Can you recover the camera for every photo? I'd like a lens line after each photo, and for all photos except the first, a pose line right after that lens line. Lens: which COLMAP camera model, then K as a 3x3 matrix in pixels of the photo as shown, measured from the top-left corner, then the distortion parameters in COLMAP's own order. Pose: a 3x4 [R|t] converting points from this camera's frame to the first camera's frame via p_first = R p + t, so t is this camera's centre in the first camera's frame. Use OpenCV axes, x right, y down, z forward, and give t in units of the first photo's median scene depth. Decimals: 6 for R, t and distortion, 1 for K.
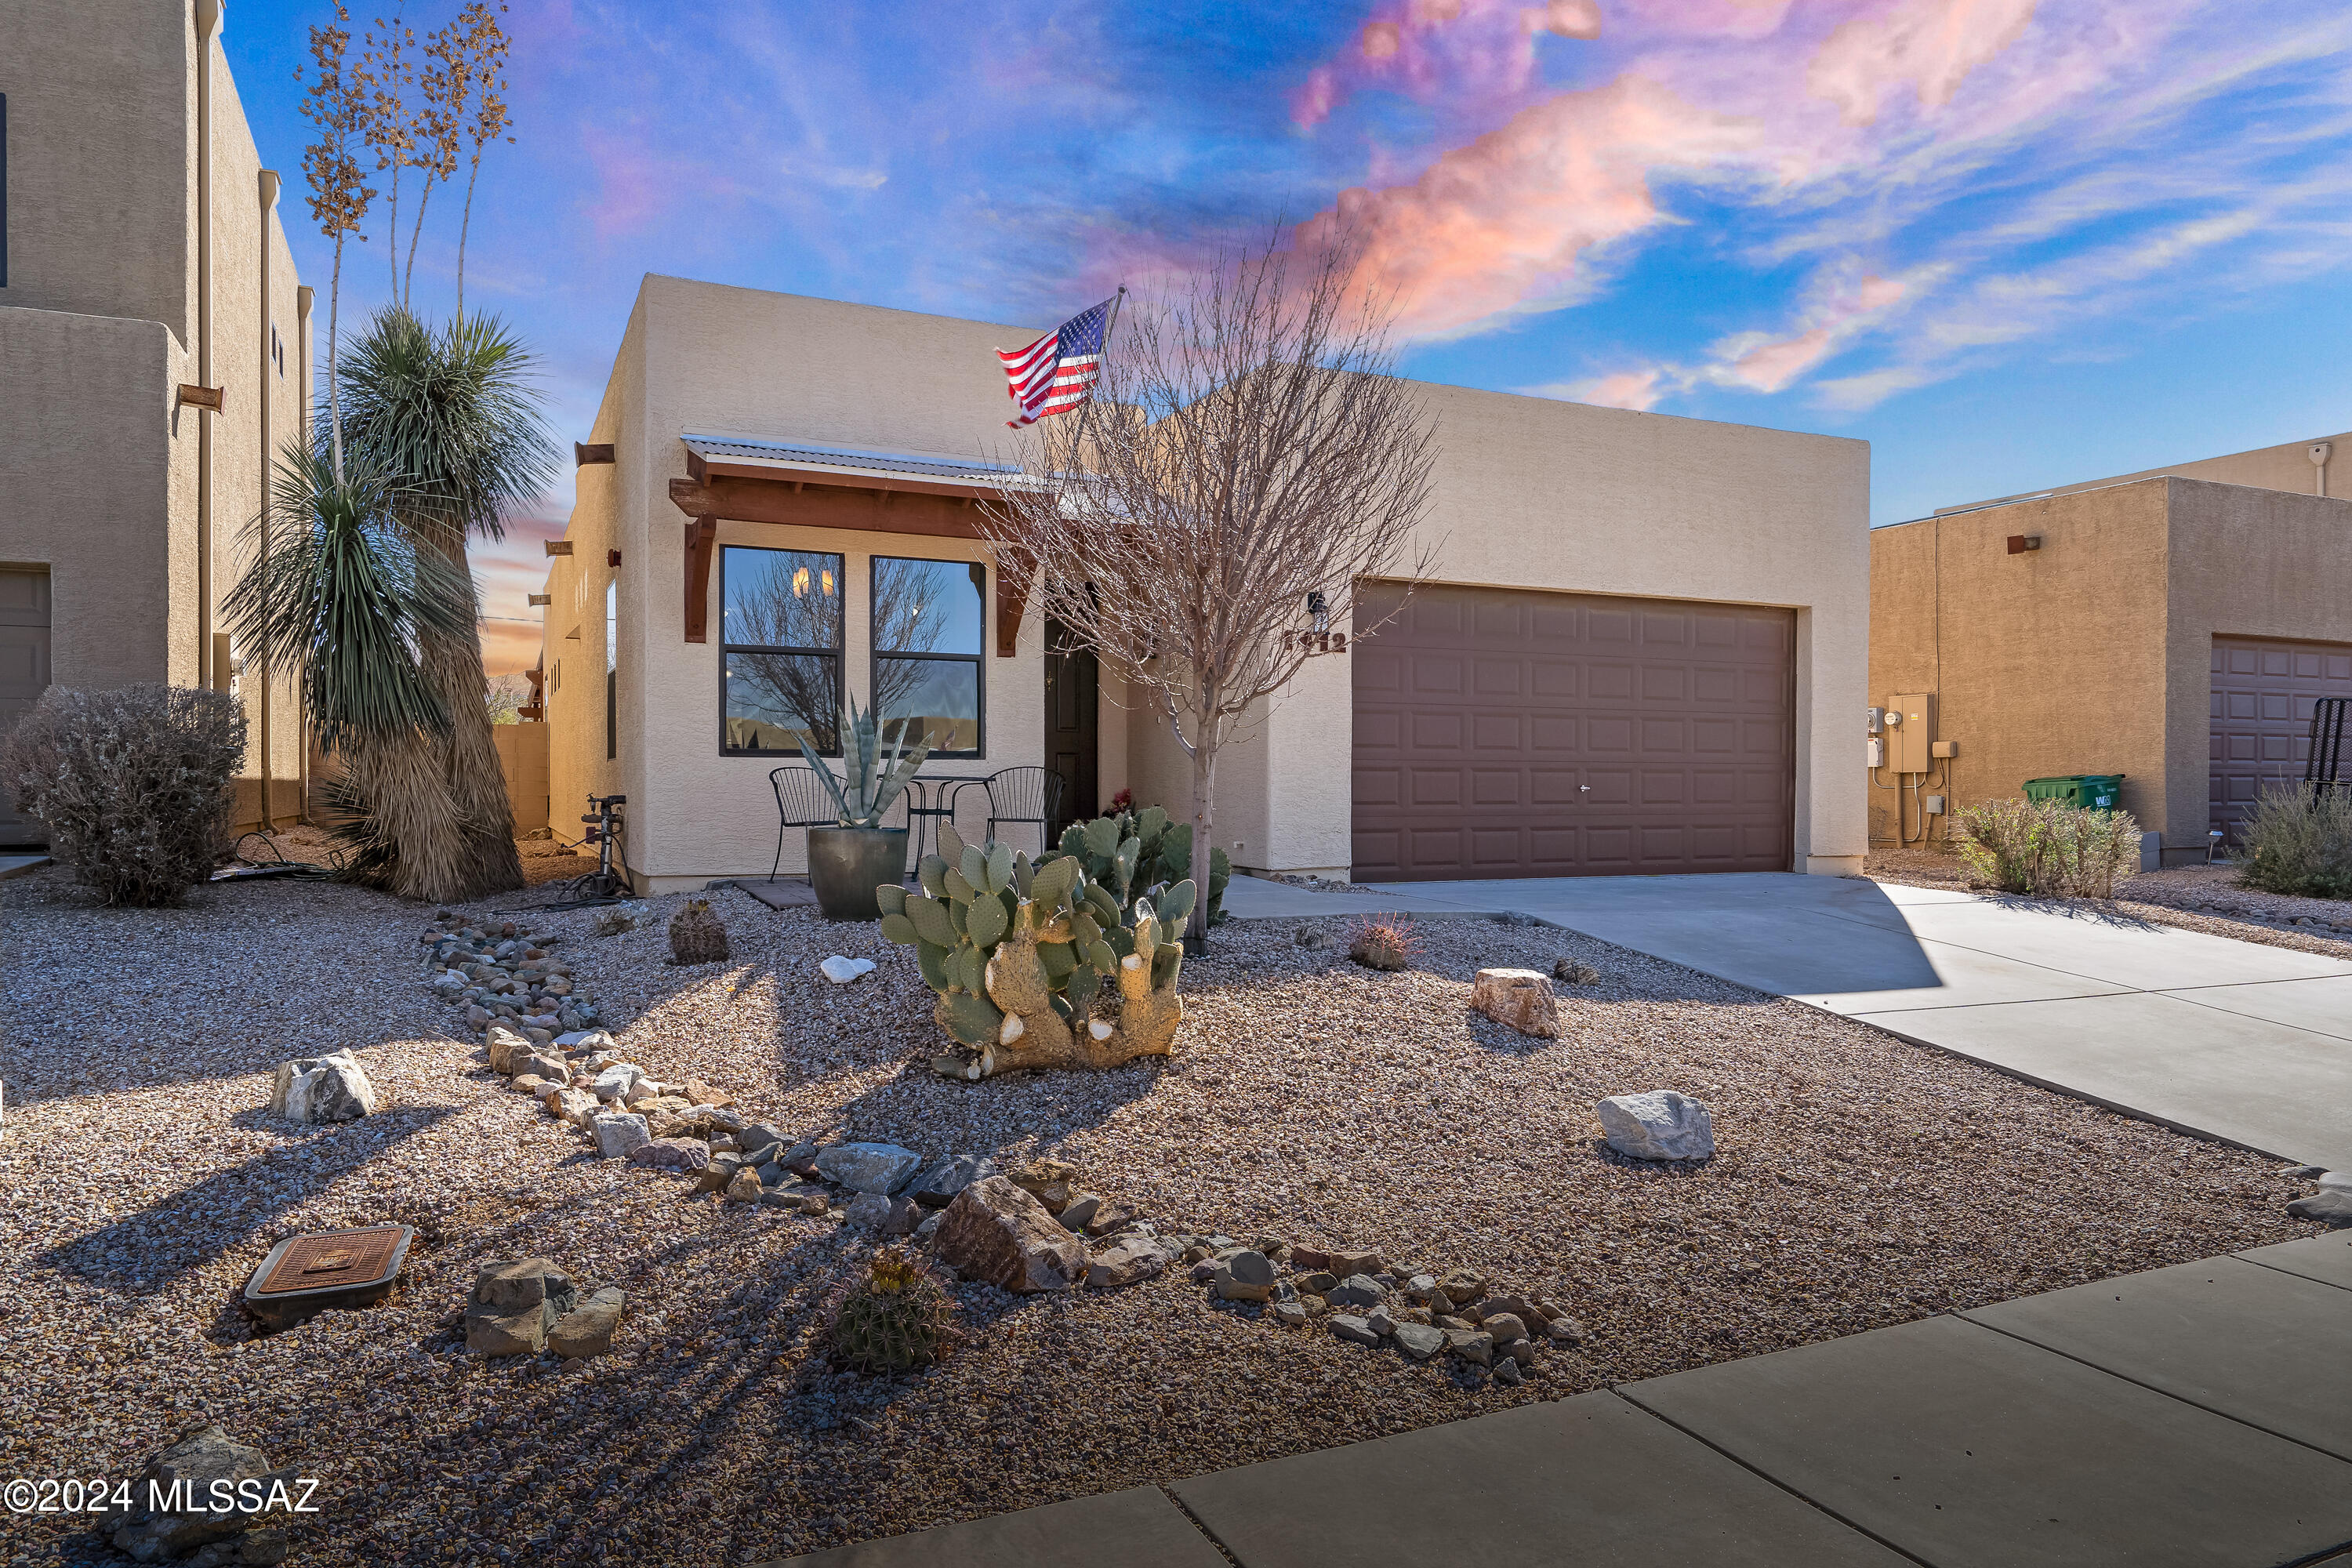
lens RADIAL K [[1532.9, 0, 1175.4], [0, 1532.9, 777.2], [0, 0, 1]] dist [-0.005458, -0.000152]
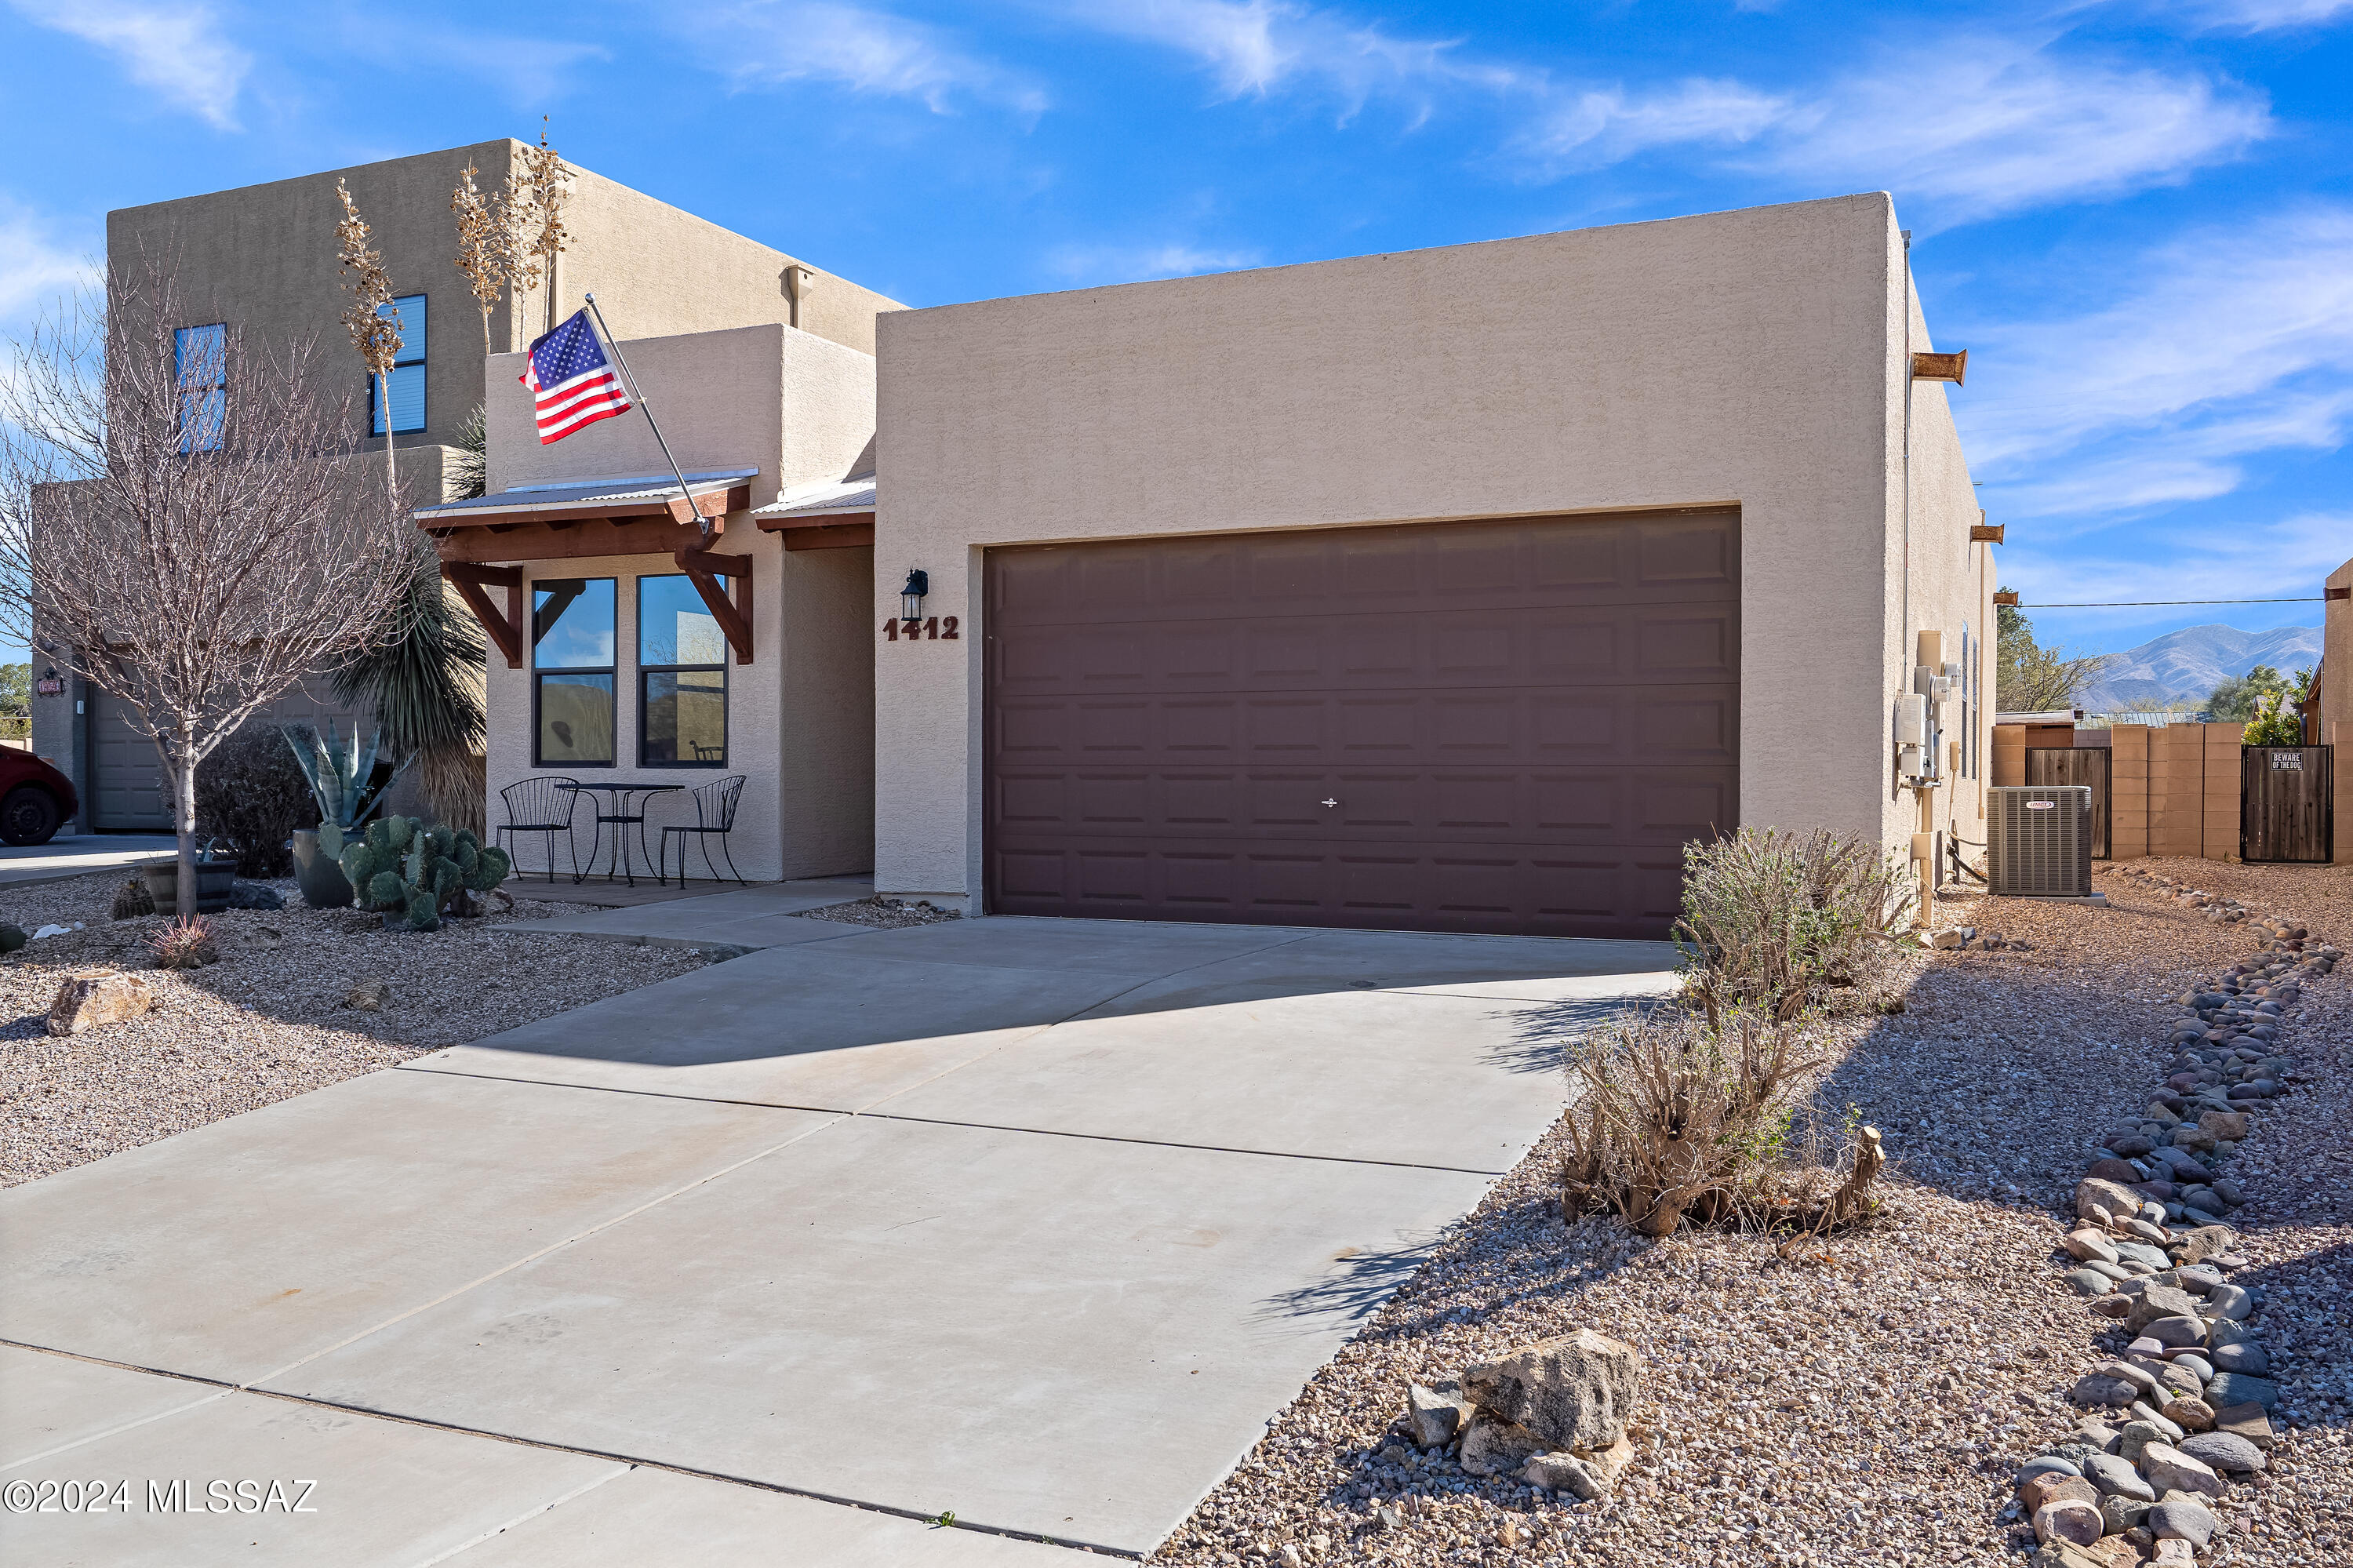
lens RADIAL K [[1905.6, 0, 1174.8], [0, 1905.6, 776.4], [0, 0, 1]] dist [-0.011521, -0.001040]
pose [[0.639599, -0.001890, -0.768706, 0.995678], [-0.000389, 0.999996, -0.002783, -0.002738], [0.768708, 0.002079, 0.639596, 0.423306]]
